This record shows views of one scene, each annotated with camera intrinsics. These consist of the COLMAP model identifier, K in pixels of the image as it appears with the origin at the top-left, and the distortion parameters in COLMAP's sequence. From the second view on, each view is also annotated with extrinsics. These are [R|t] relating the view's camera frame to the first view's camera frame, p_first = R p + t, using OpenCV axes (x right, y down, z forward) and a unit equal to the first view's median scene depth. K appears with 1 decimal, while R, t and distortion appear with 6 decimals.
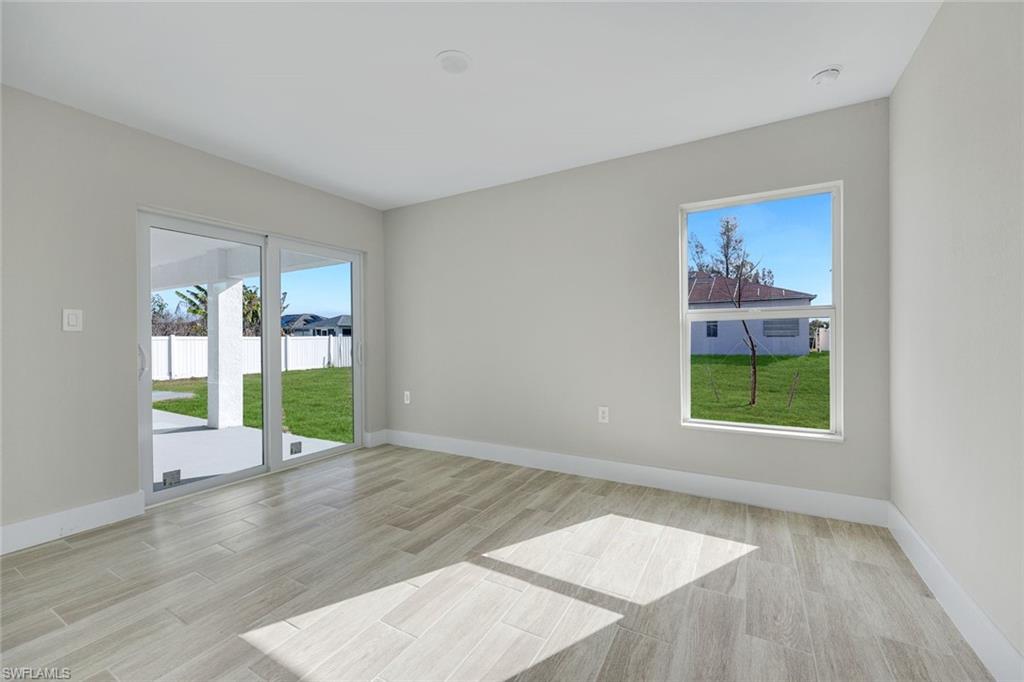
lens RADIAL K [[418.9, 0, 506.0], [0, 418.9, 339.7], [0, 0, 1]] dist [0.000054, 0.000186]
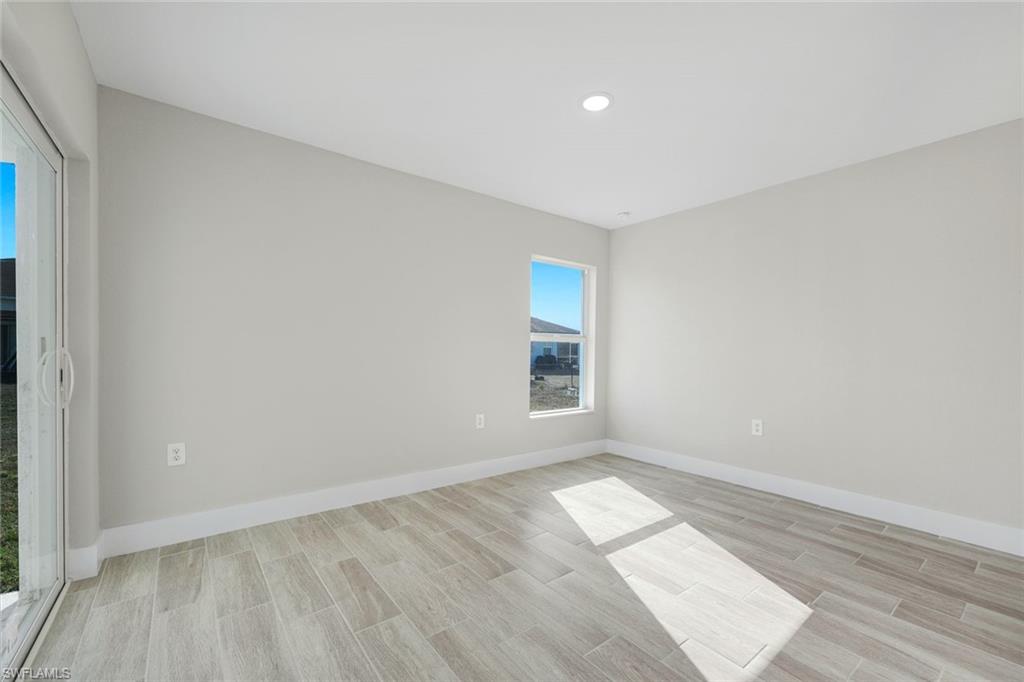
lens RADIAL K [[418.9, 0, 506.0], [0, 418.9, 339.7], [0, 0, 1]] dist [0.000054, 0.000186]
pose [[0.381923, 0.039005, 0.923371, -0.846349], [-0.007547, 0.999207, -0.039088, 0.002587], [-0.924163, 0.007960, 0.381914, 0.531050]]
